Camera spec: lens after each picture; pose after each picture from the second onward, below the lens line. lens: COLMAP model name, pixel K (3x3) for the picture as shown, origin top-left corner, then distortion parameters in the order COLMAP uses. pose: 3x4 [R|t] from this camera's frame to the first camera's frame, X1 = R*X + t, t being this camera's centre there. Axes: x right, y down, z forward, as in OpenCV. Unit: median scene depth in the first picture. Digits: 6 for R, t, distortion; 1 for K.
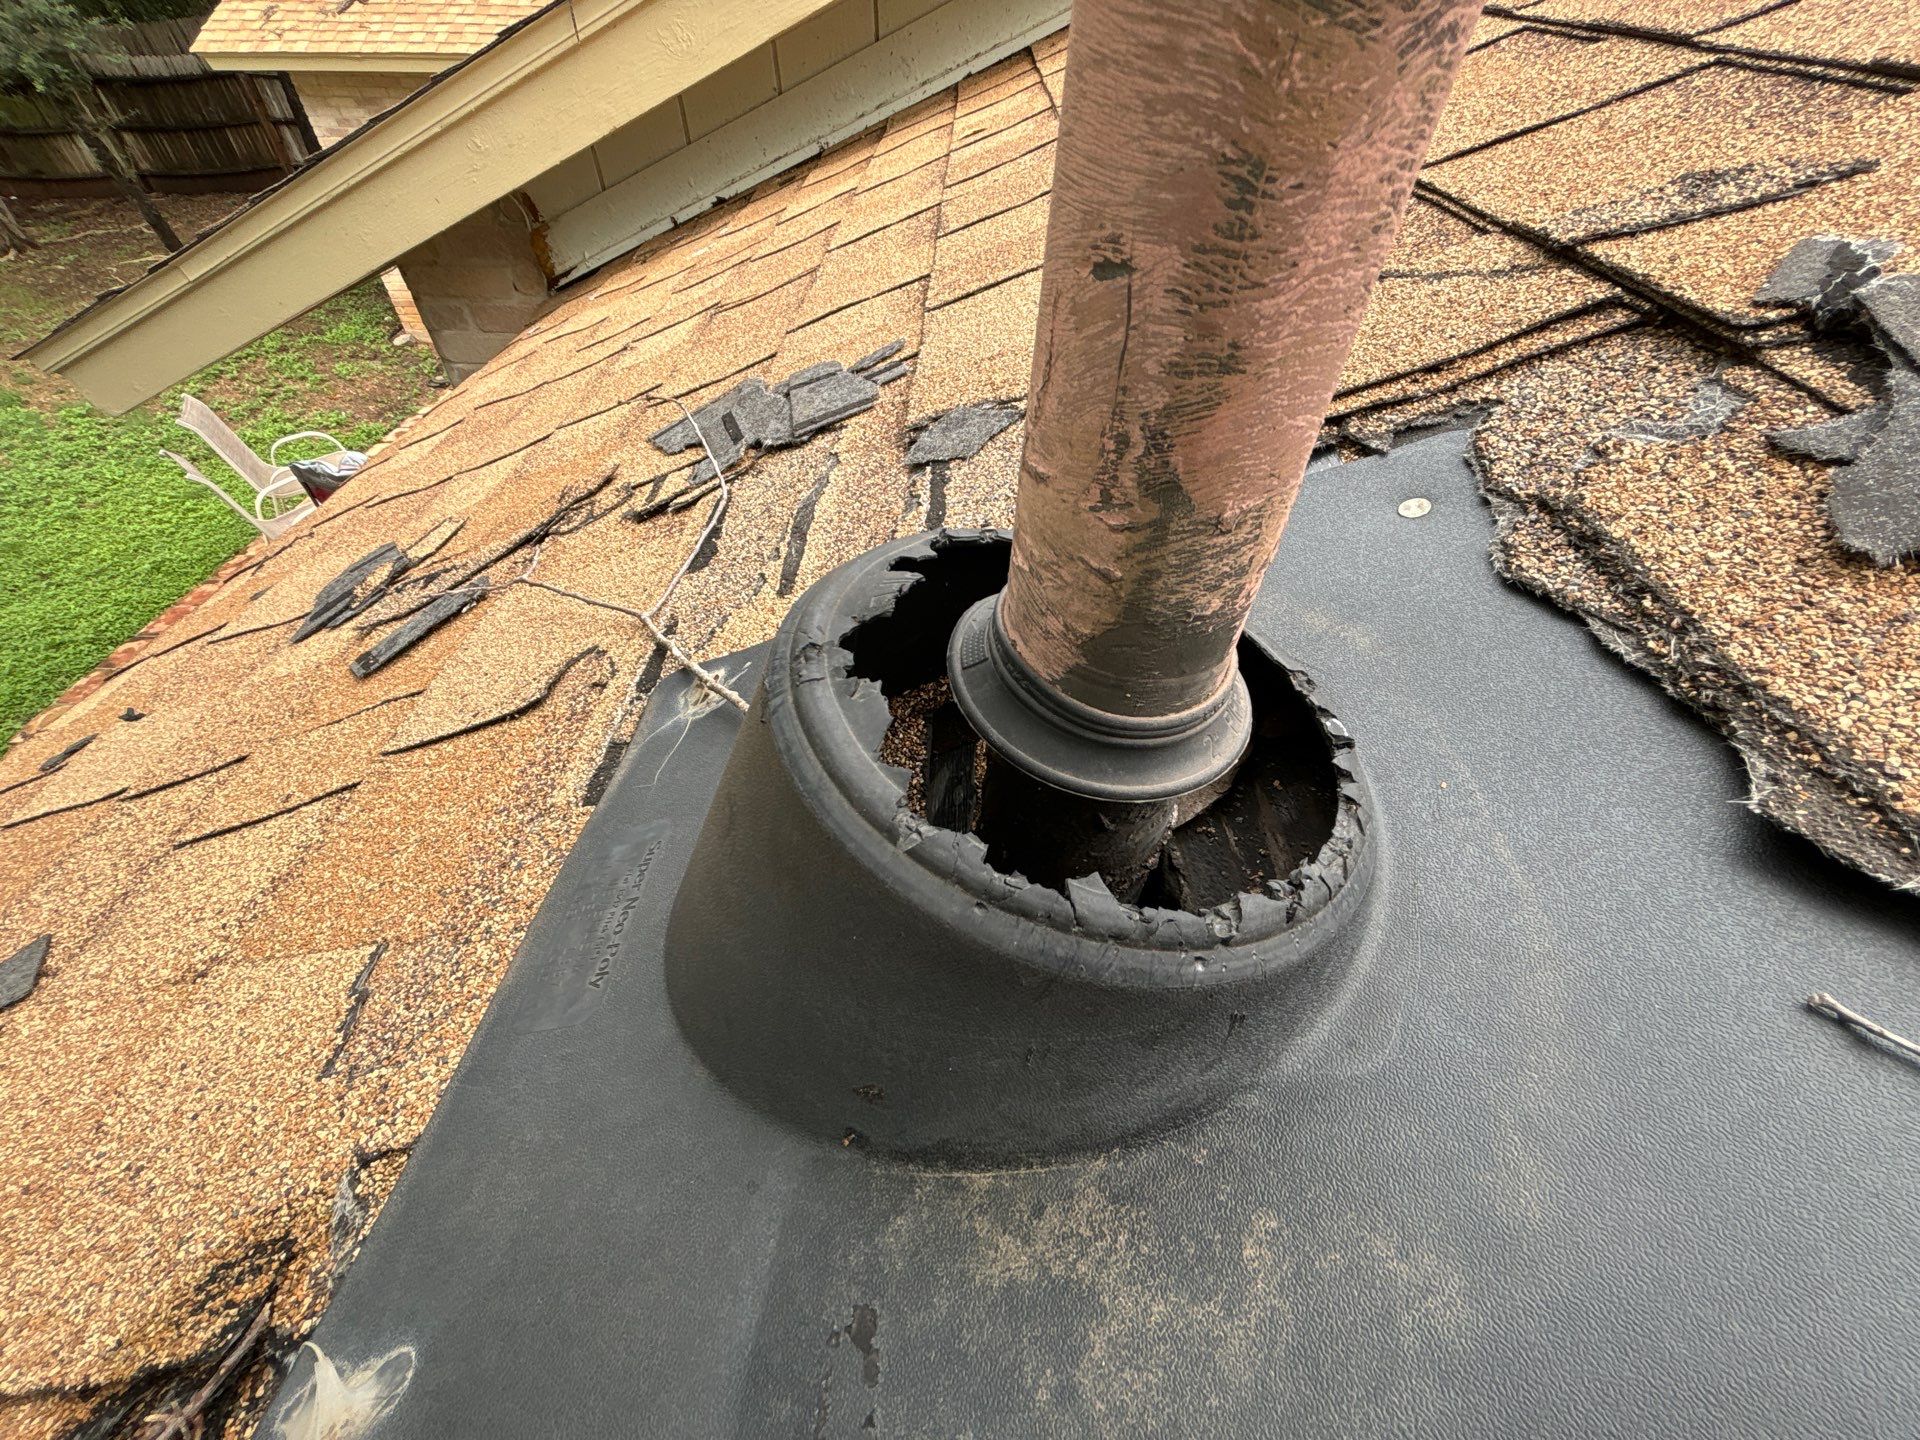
lens RADIAL K [[783.7, 0, 958.8], [0, 783.7, 721.5], [0, 0, 1]] dist [0.002087, -0.001022]
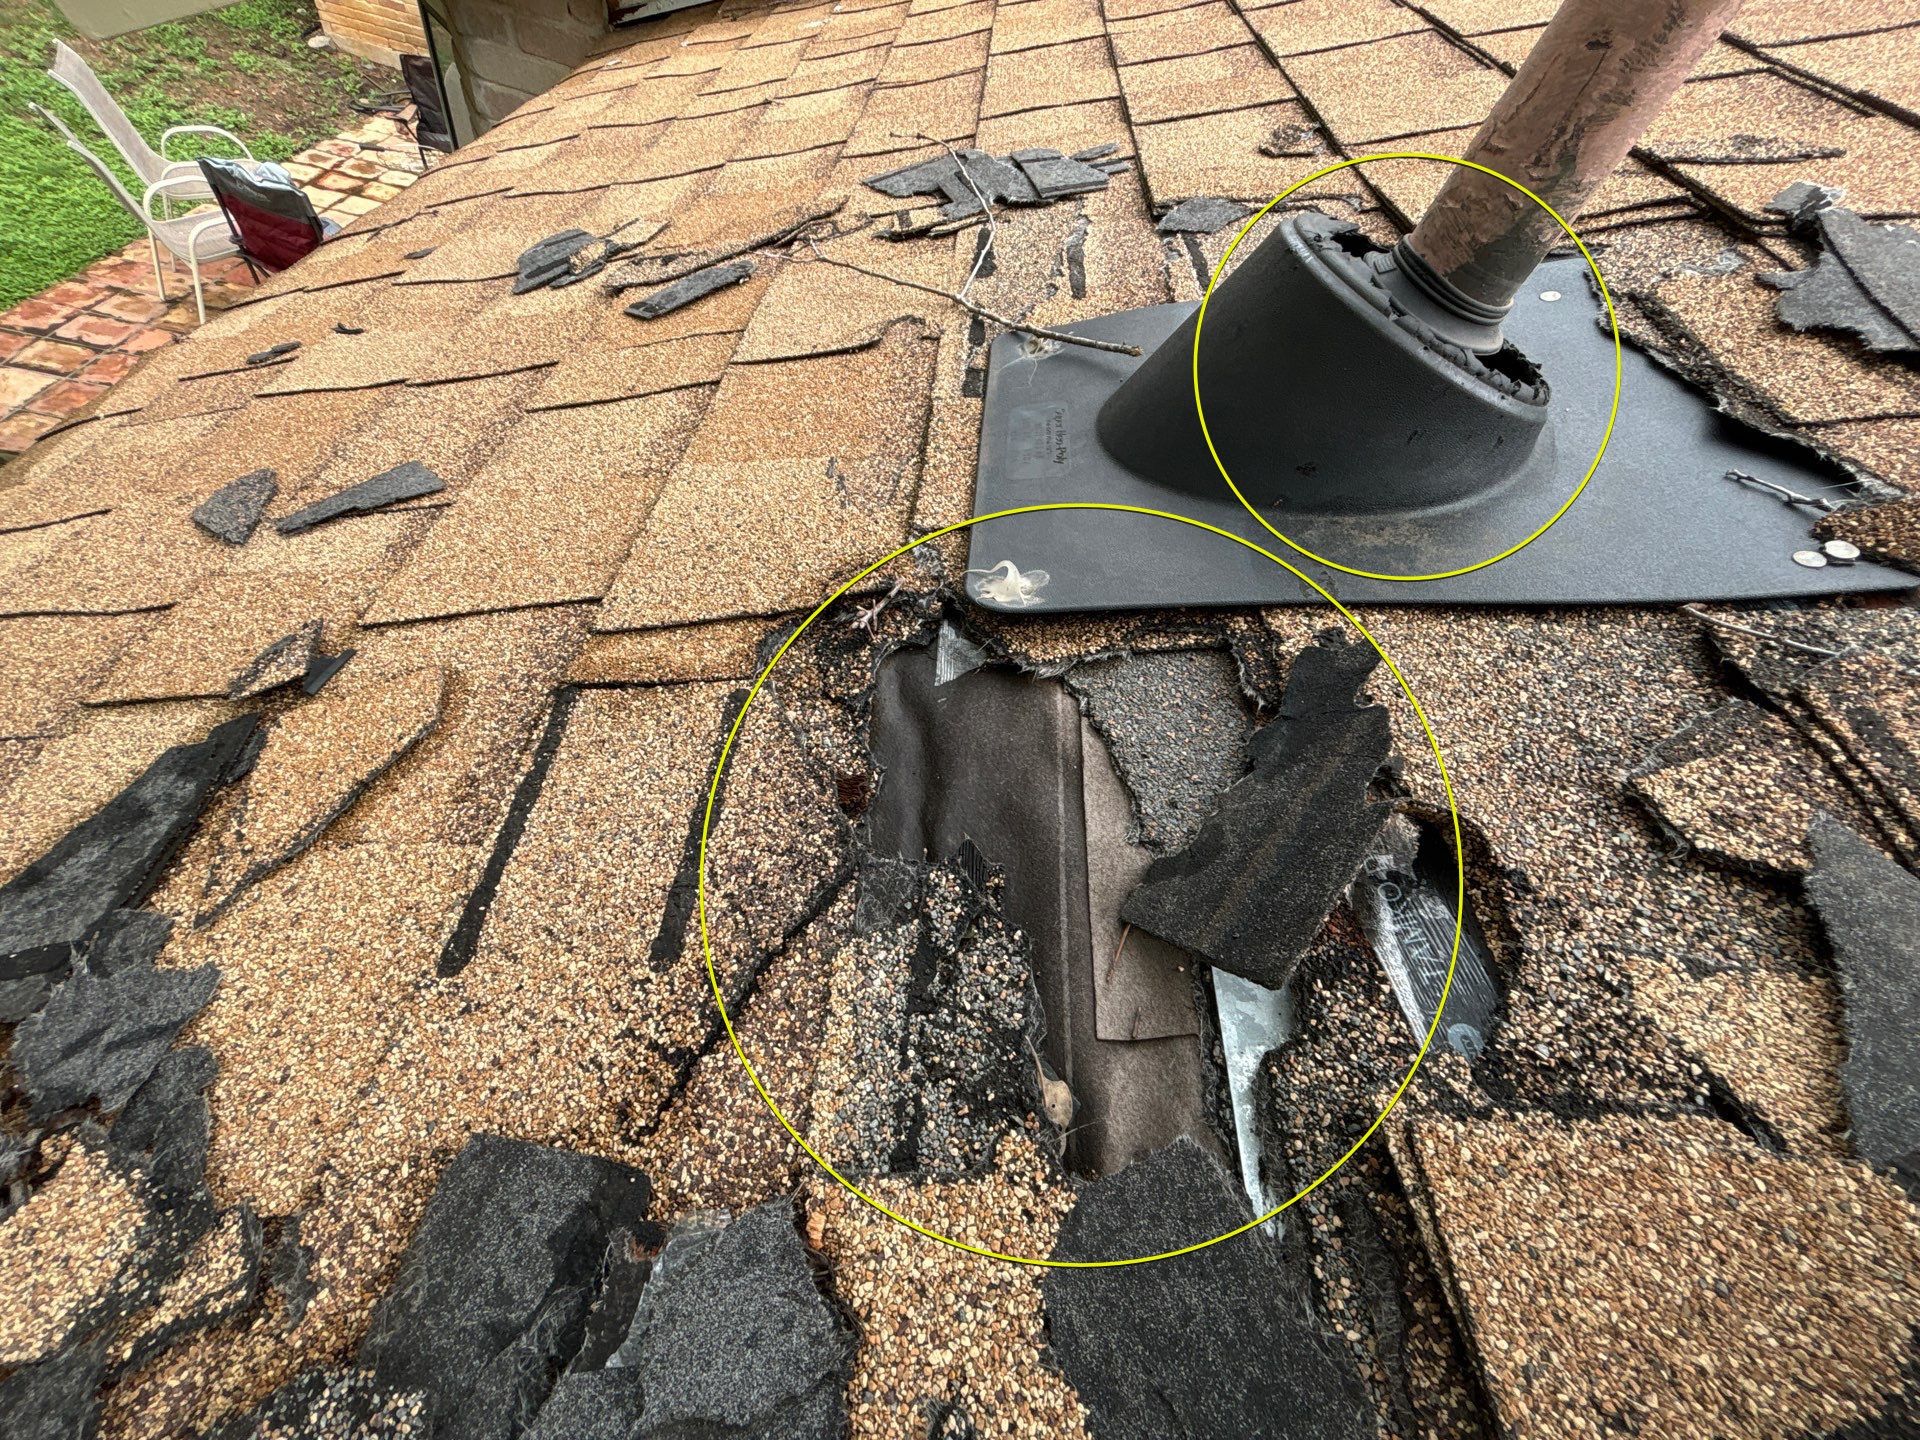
lens RADIAL K [[783.7, 0, 963.3], [0, 783.7, 720.0], [0, 0, 1]] dist [0.002087, -0.001022]
pose [[0.977610, 0.162917, 0.133178, -0.611800], [-0.177841, 0.977995, 0.109082, 0.557531], [-0.112476, -0.130324, 0.985071, -0.524432]]
